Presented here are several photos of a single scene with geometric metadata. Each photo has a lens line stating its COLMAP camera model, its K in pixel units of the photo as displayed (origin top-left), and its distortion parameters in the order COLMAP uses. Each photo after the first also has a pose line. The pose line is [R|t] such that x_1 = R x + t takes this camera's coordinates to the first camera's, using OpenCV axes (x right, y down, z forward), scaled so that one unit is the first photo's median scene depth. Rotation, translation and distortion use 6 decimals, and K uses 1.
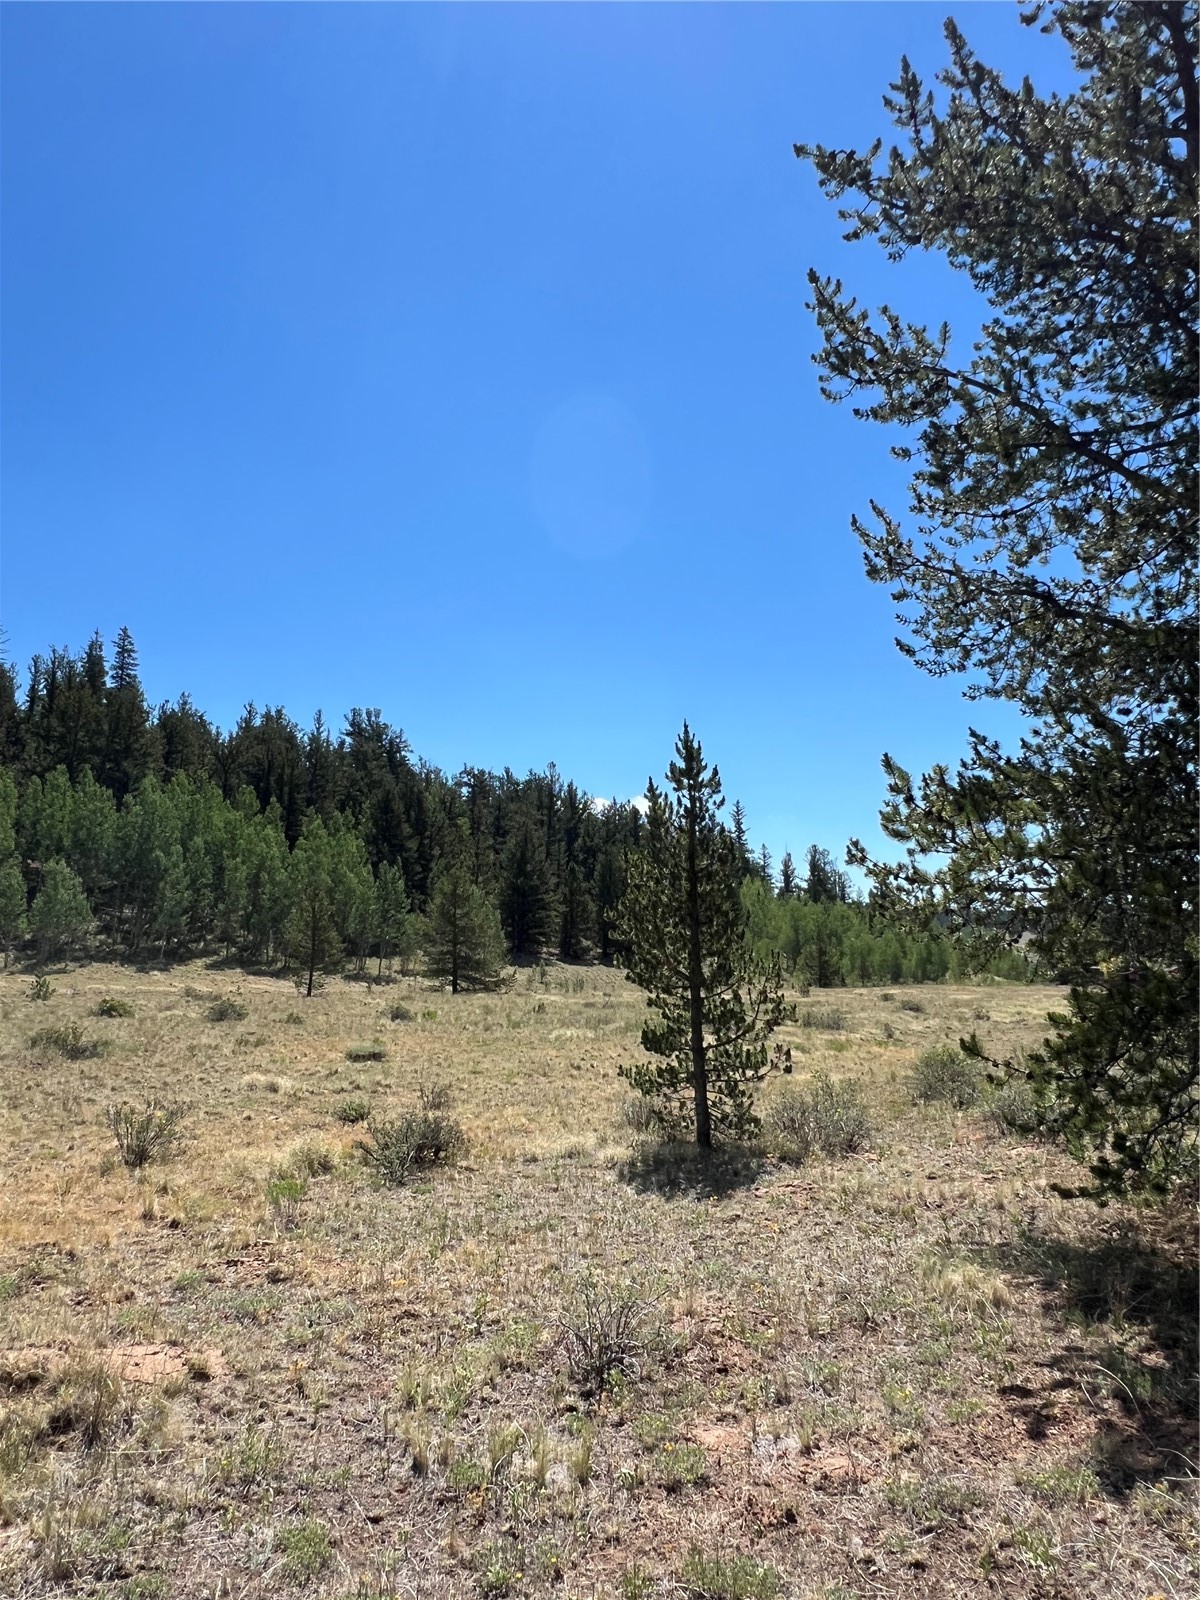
lens RADIAL K [[1077.0, 0, 600.1], [0, 1077.0, 795.7], [0, 0, 1]] dist [-0.007682, -0.000324]
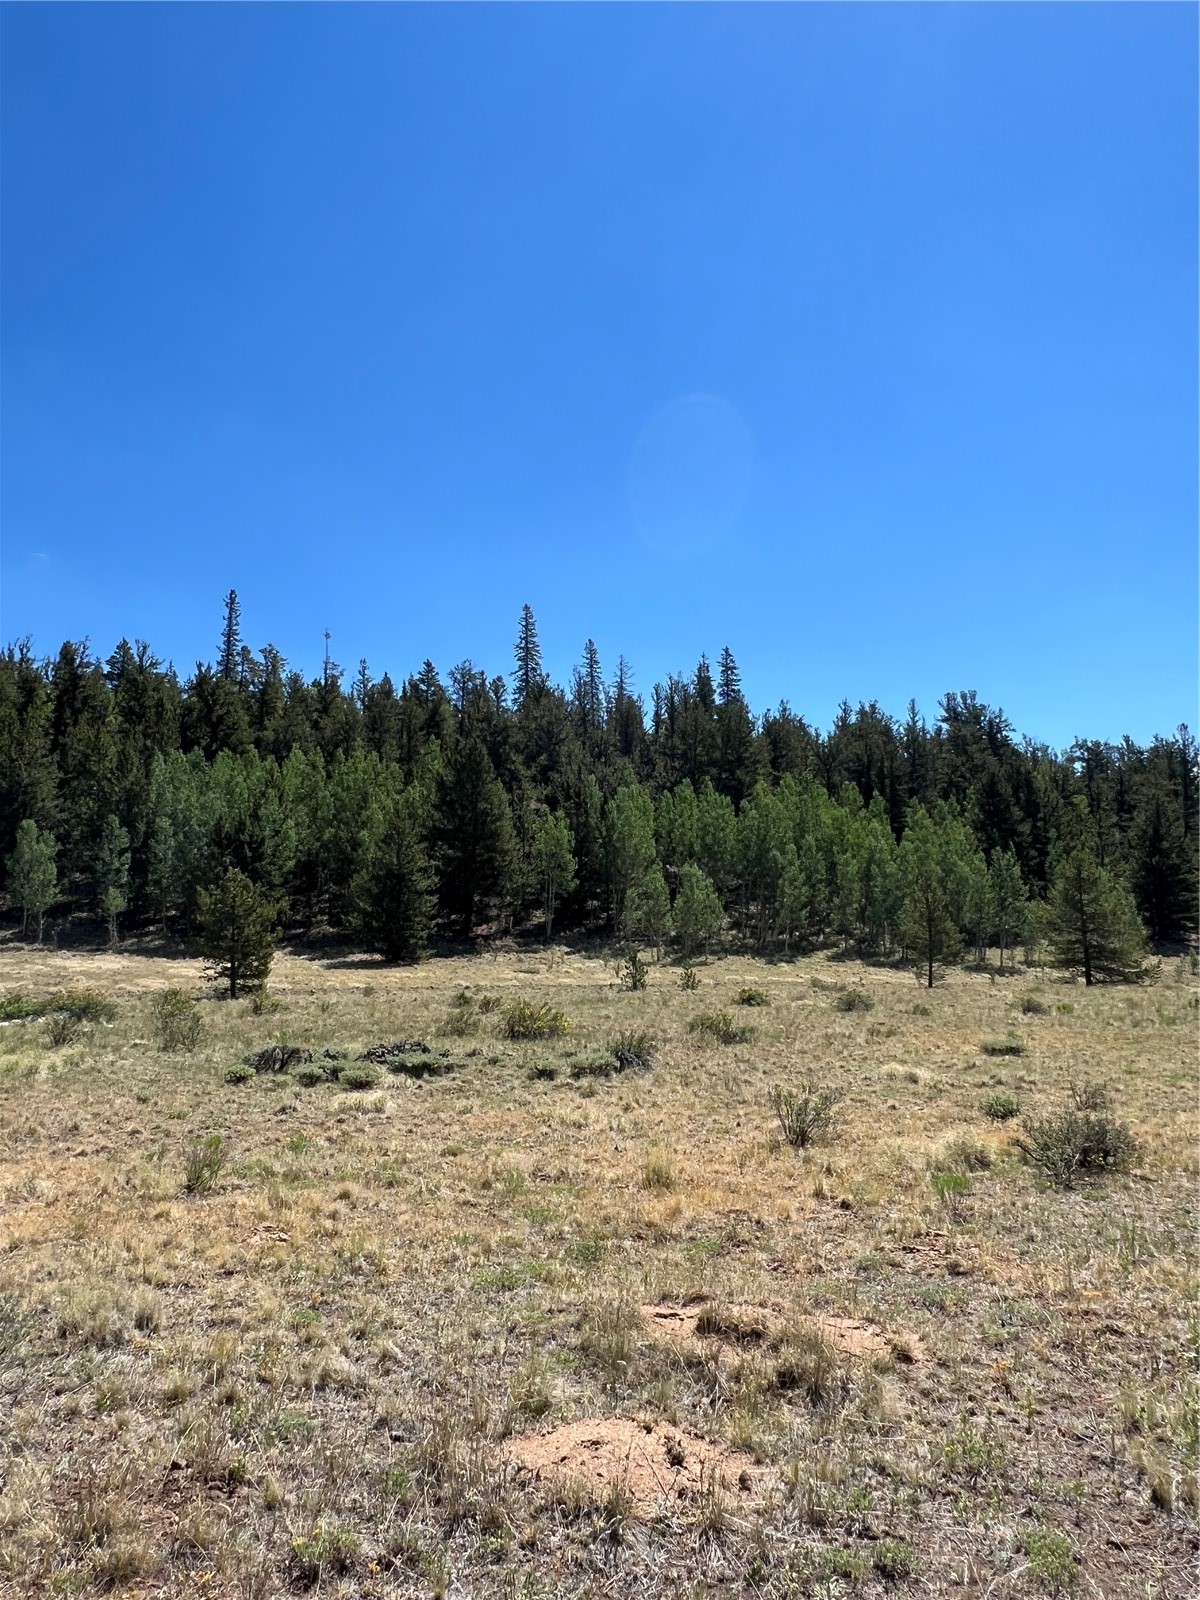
lens RADIAL K [[1077.0, 0, 602.3], [0, 1077.0, 797.0], [0, 0, 1]] dist [-0.007682, -0.000324]
pose [[0.852961, -0.083906, -0.515187, -0.002723], [0.088644, 0.995944, -0.015443, -0.000234], [0.514393, -0.032496, 0.856938, -0.000789]]
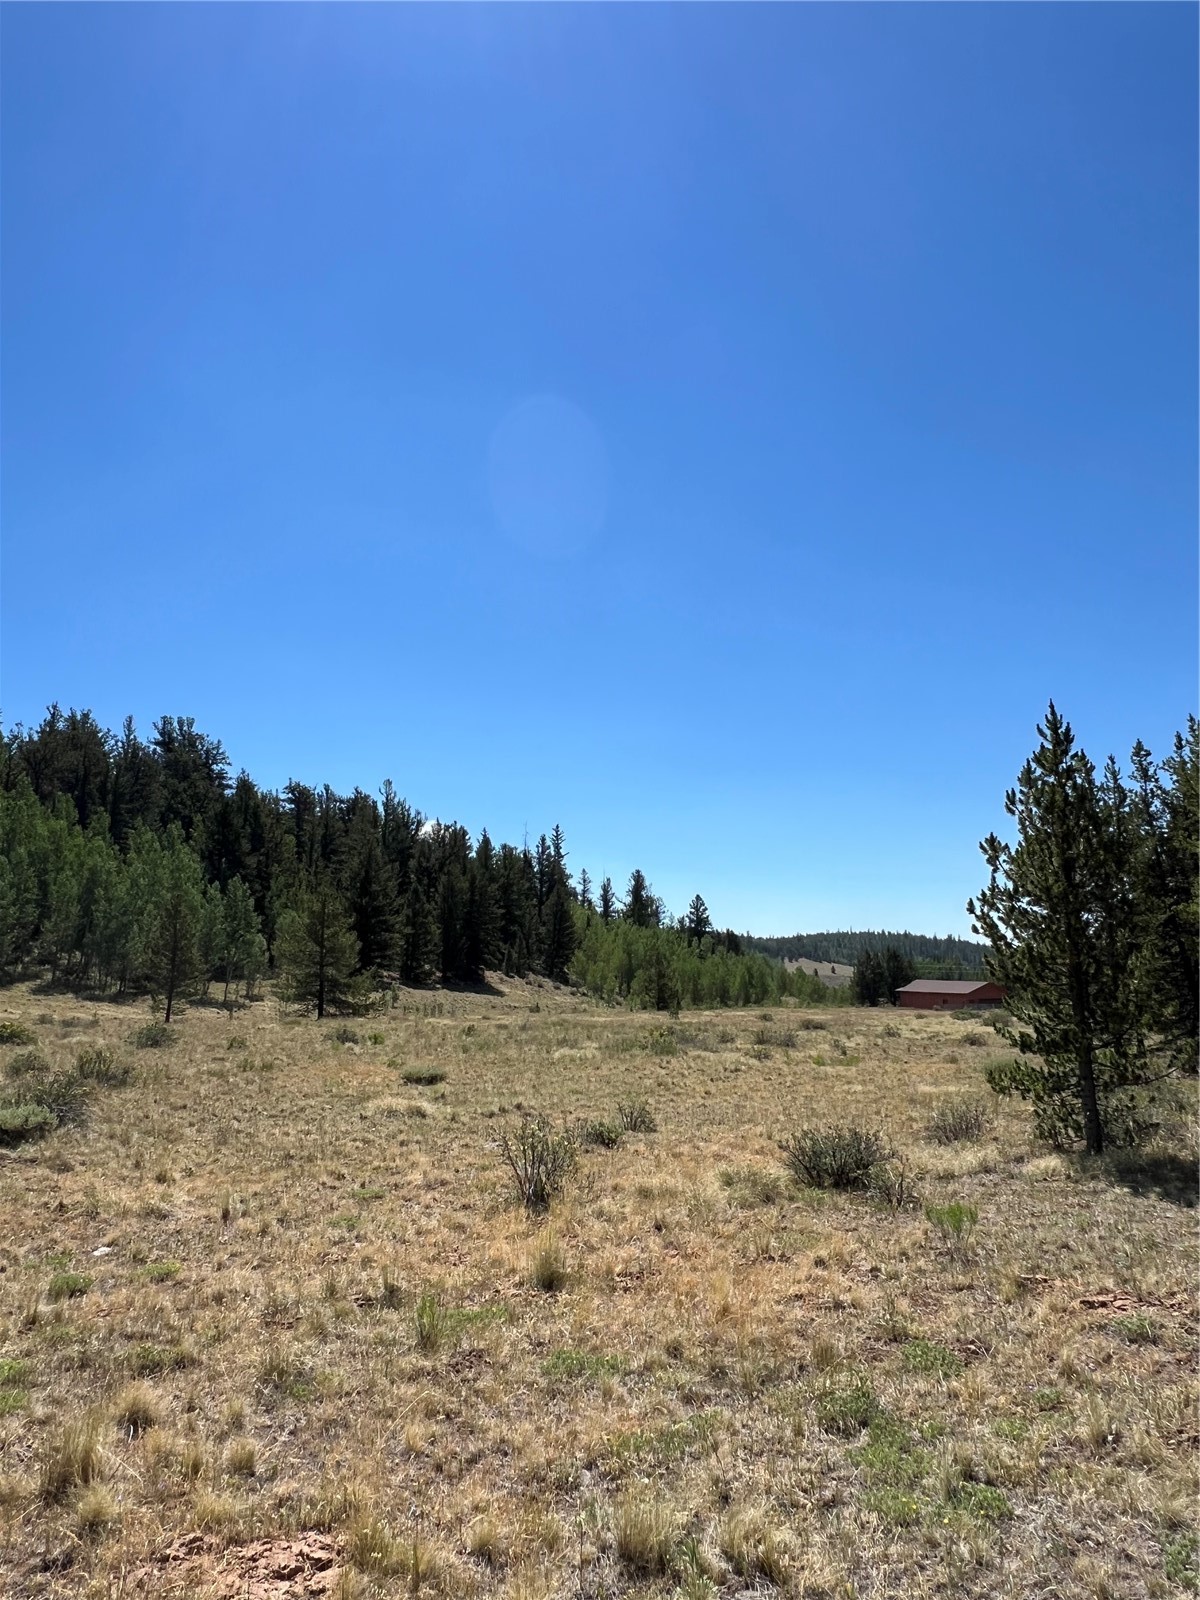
lens RADIAL K [[1077.0, 0, 599.2], [0, 1077.0, 788.3], [0, 0, 1]] dist [-0.007682, -0.000324]
pose [[0.980920, 0.030230, 0.192046, -0.095790], [-0.024257, 0.999149, -0.033374, 0.009576], [-0.192891, 0.028079, 0.980818, 0.029929]]
